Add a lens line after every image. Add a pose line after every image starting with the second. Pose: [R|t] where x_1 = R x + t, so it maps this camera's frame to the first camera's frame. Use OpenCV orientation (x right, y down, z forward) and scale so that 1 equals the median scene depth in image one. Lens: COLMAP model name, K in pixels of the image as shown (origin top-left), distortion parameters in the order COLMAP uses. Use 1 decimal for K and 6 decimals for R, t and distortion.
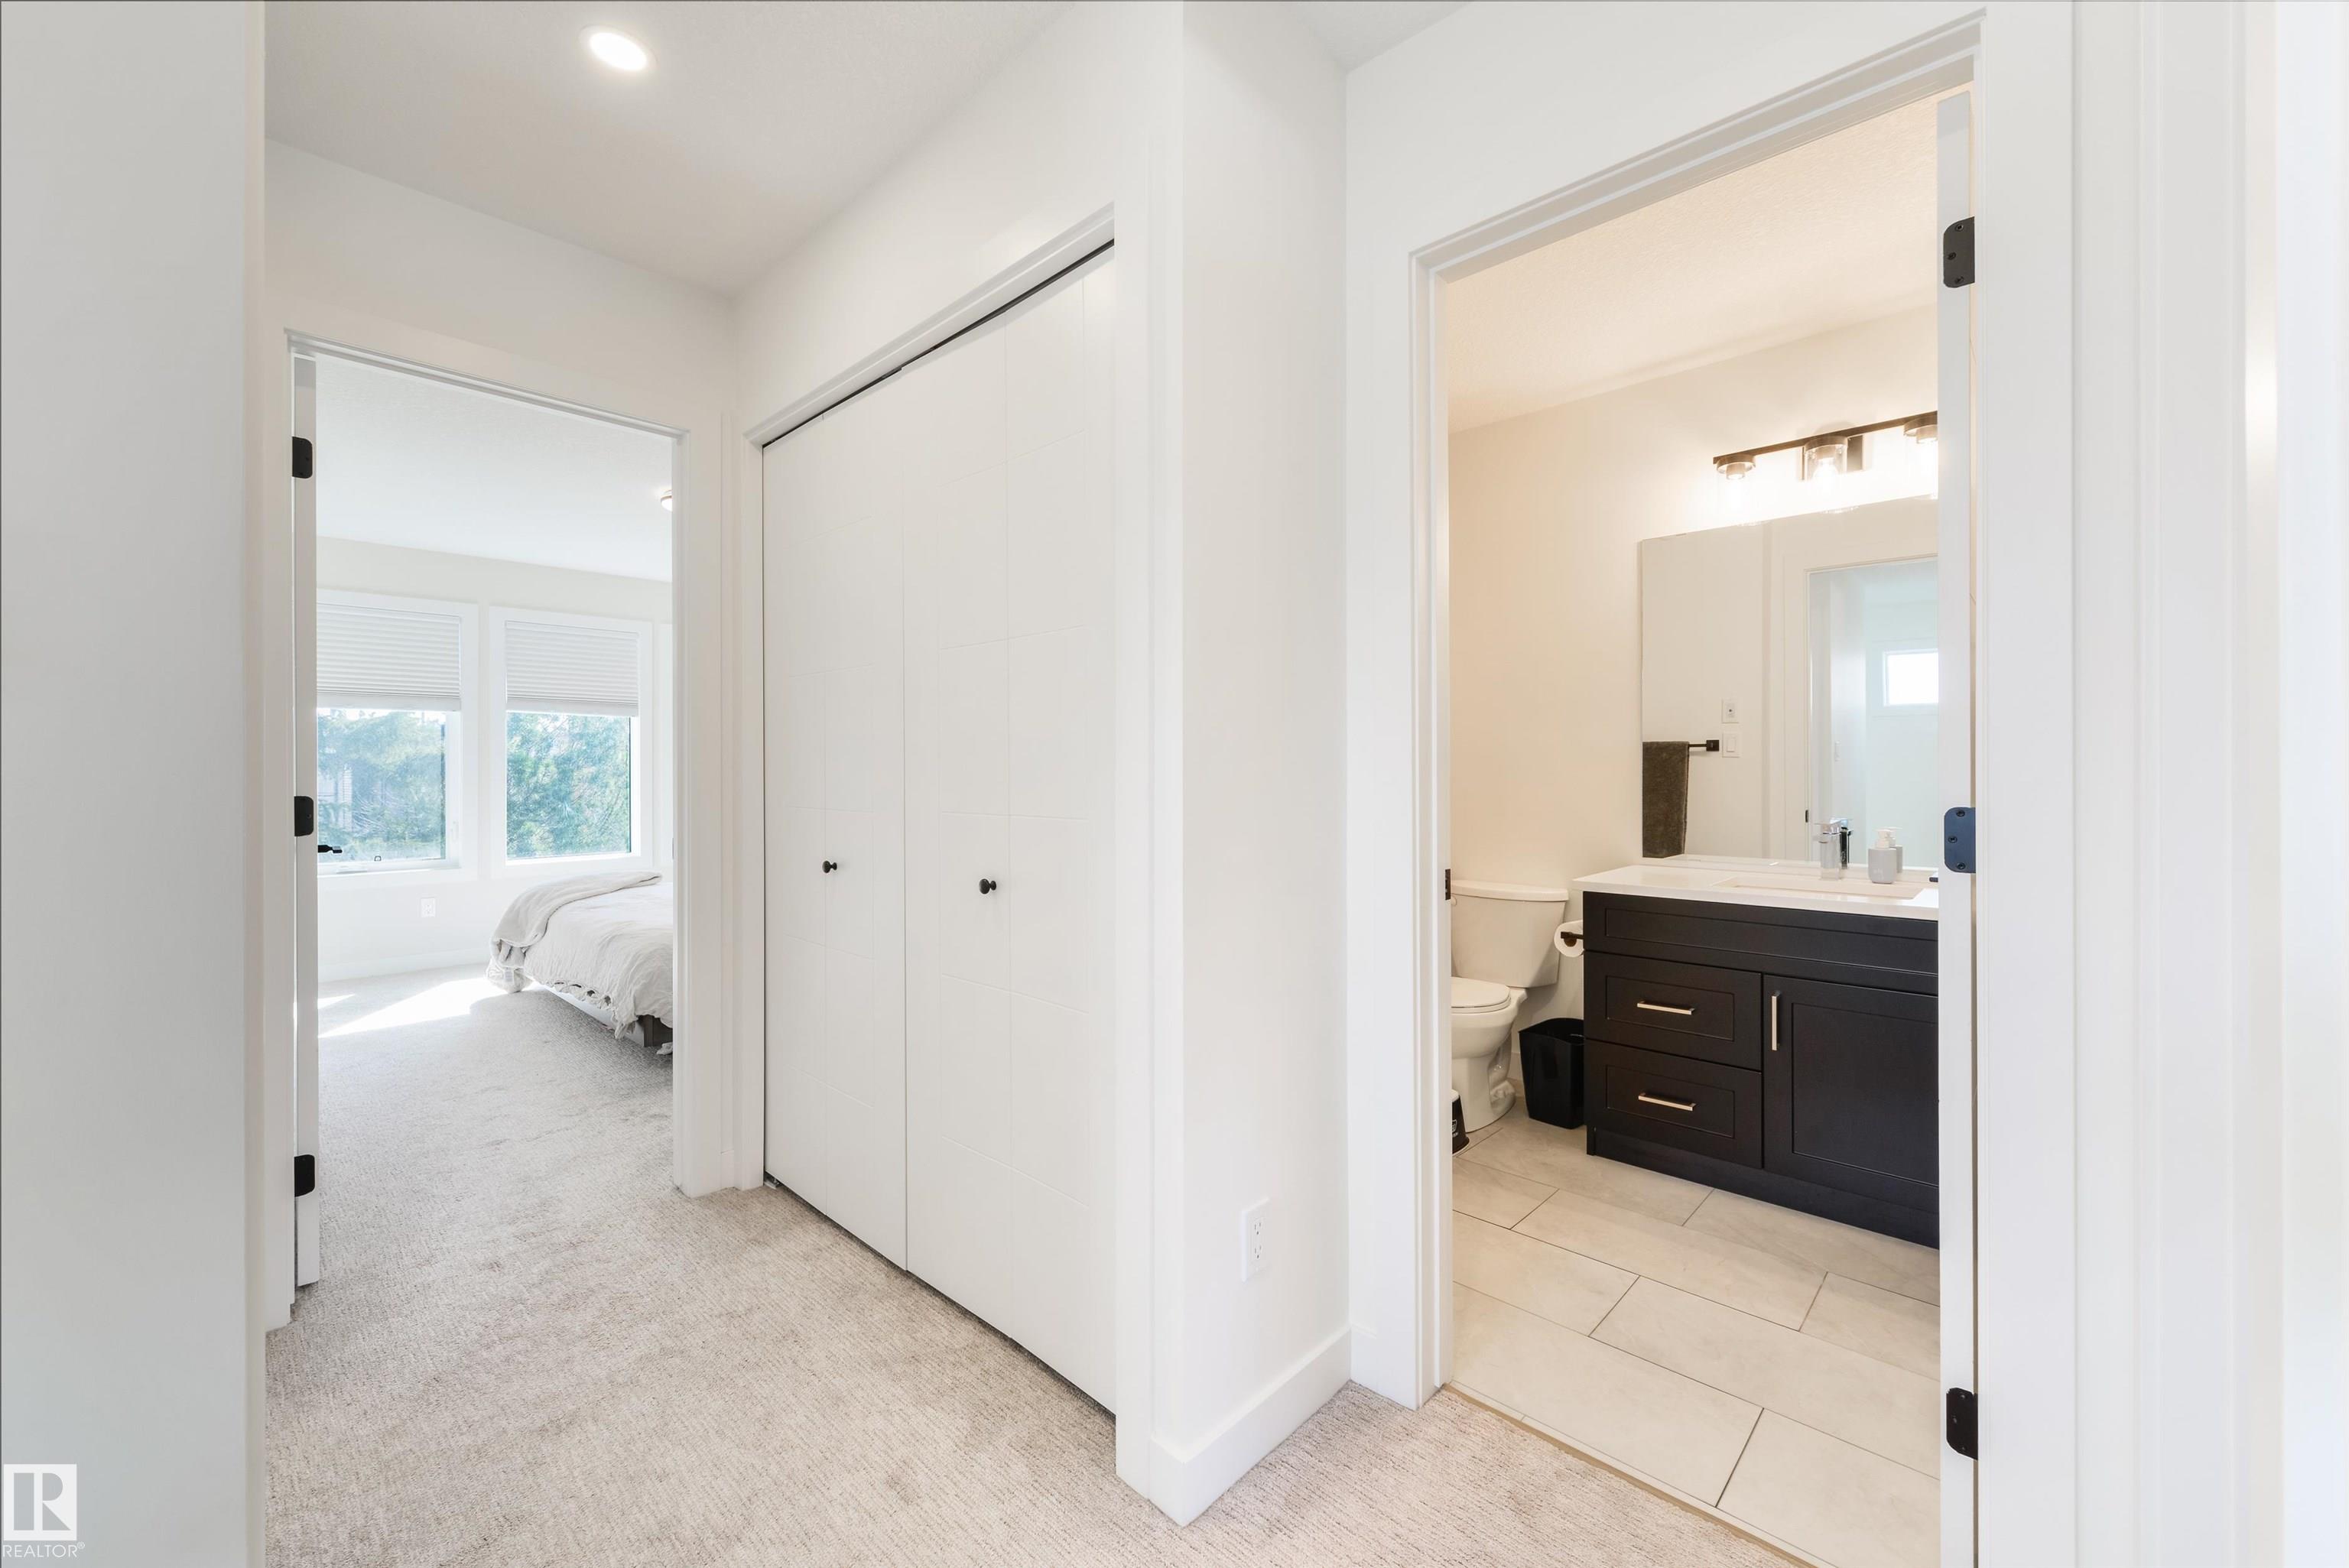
lens RADIAL K [[950.5, 0, 1180.7], [0, 950.5, 771.1], [0, 0, 1]] dist [-0.000368, -0.000353]
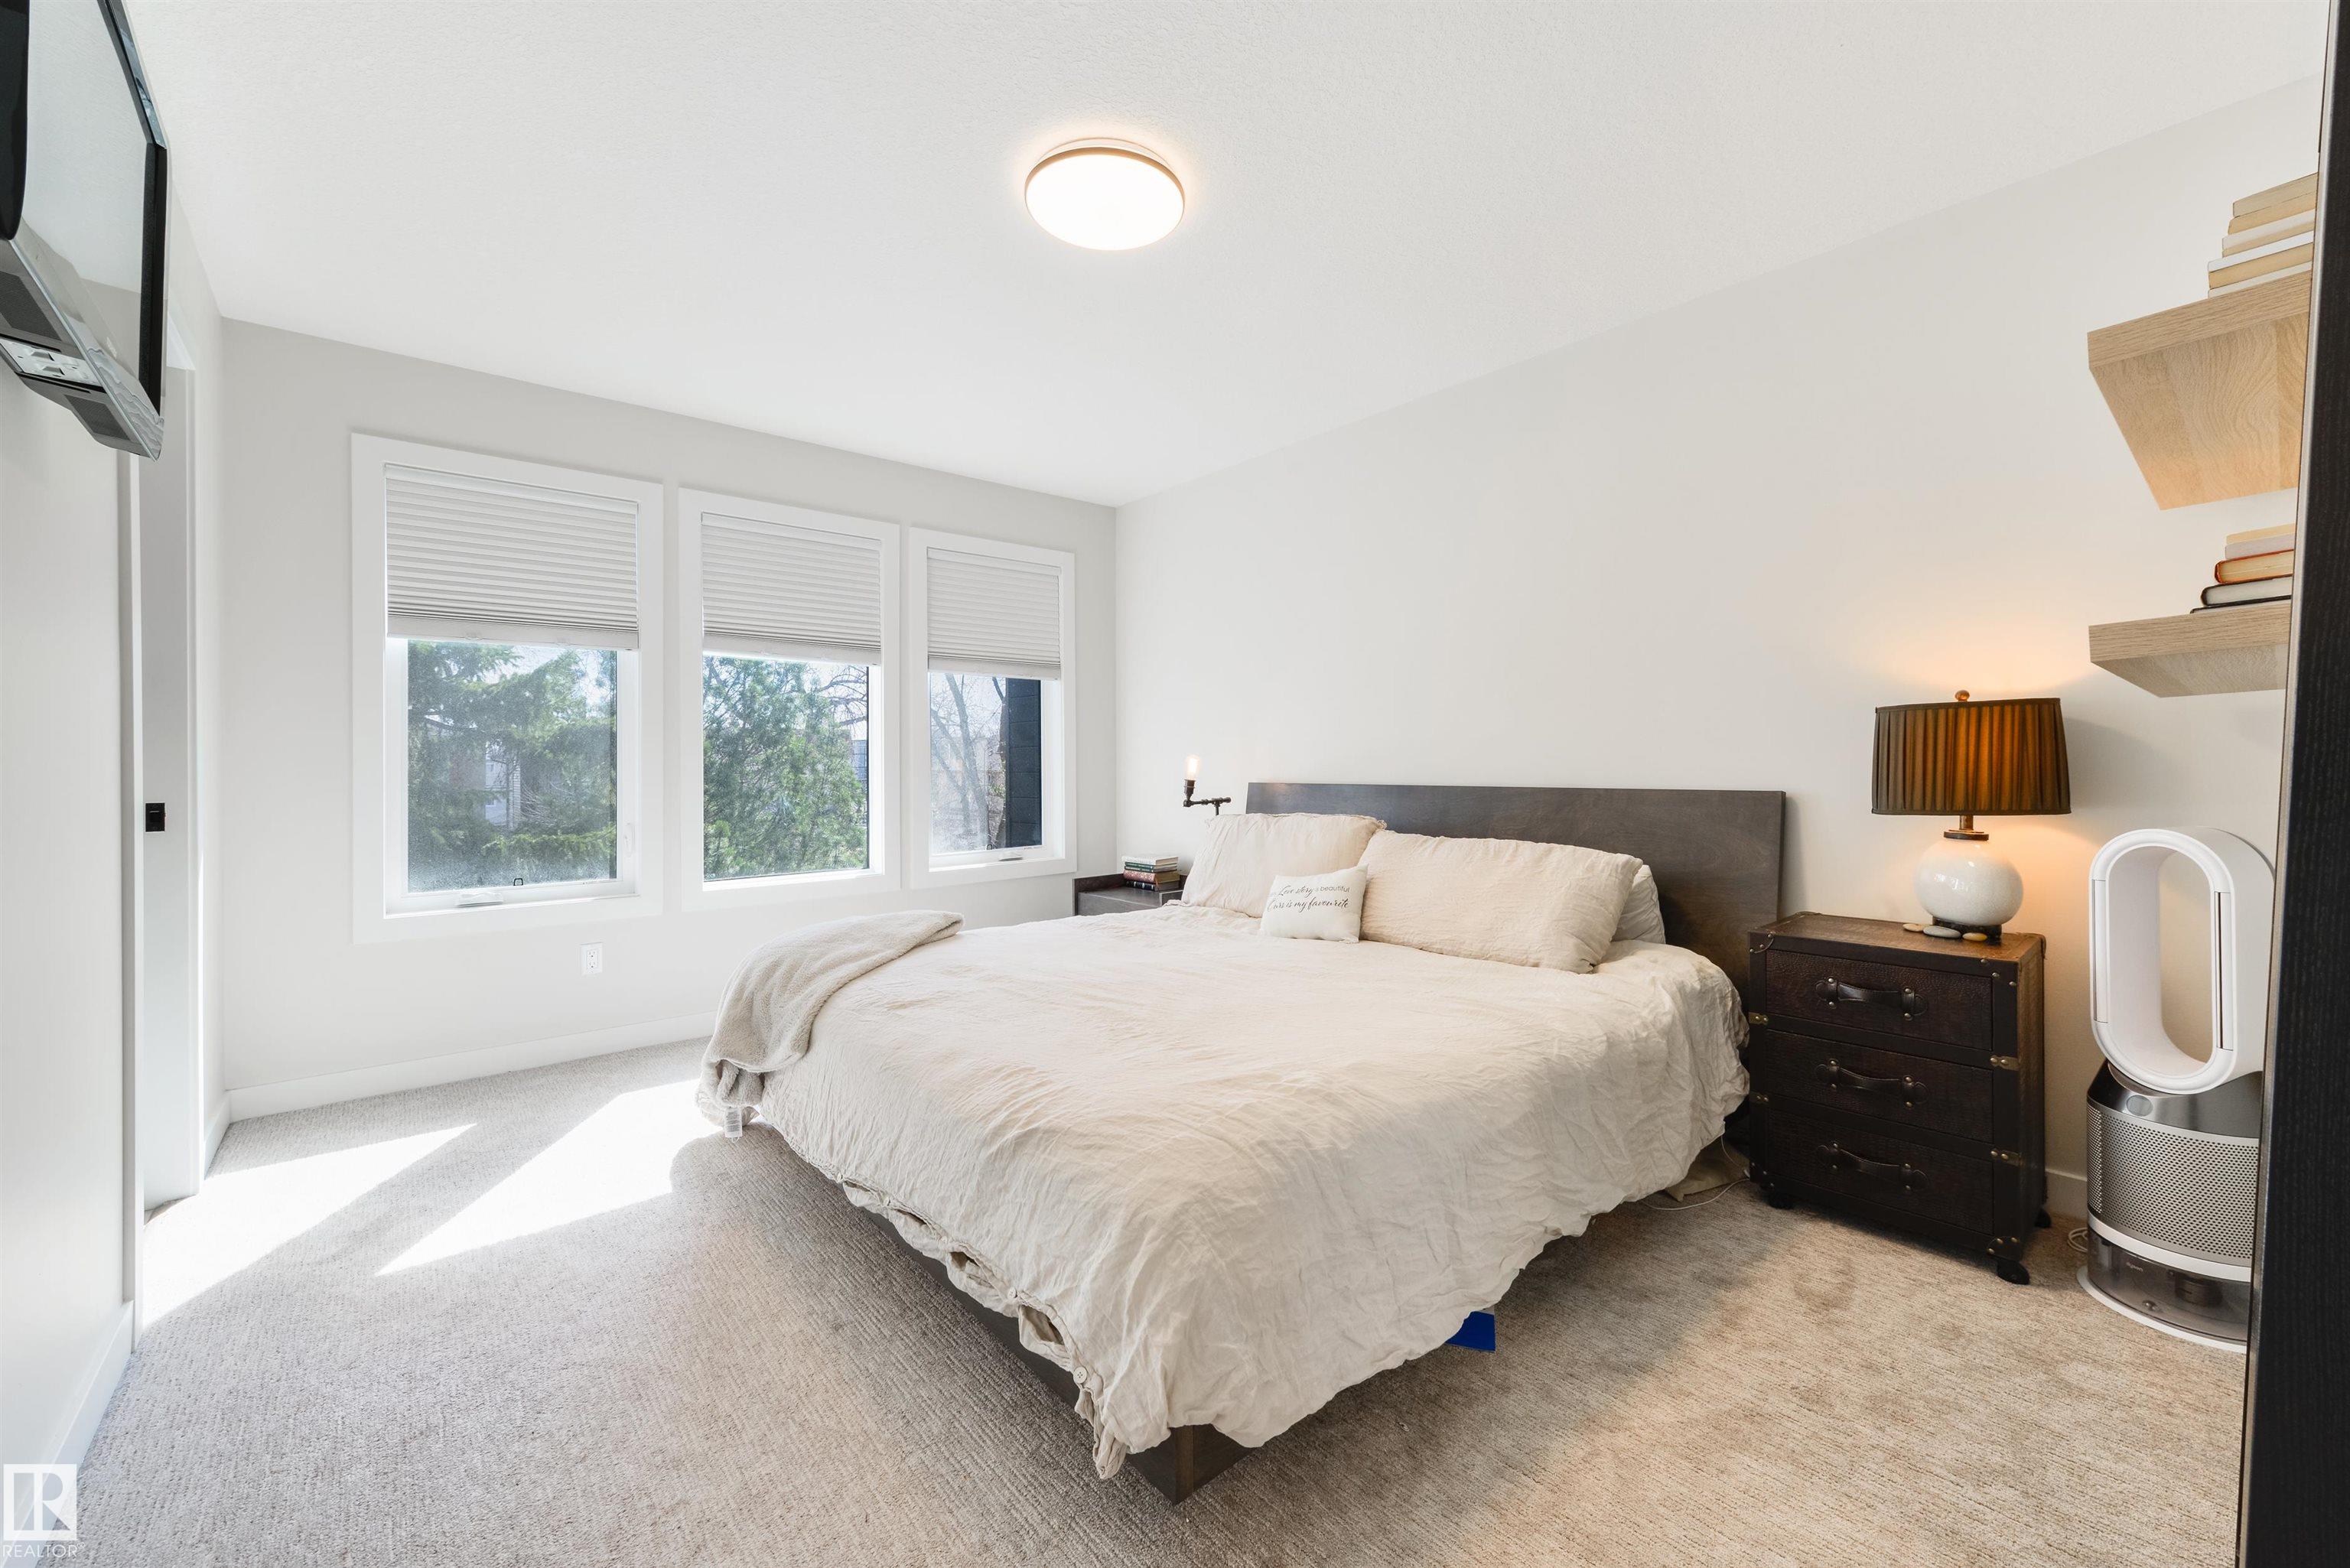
lens RADIAL K [[950.9, 0, 1185.0], [0, 950.9, 770.6], [0, 0, 1]] dist [-0.000368, -0.000353]
pose [[0.993563, -0.001391, -0.113273, -0.466903], [0.001645, 0.999996, 0.002150, 0.024510], [0.113270, -0.002322, 0.993562, 0.592562]]
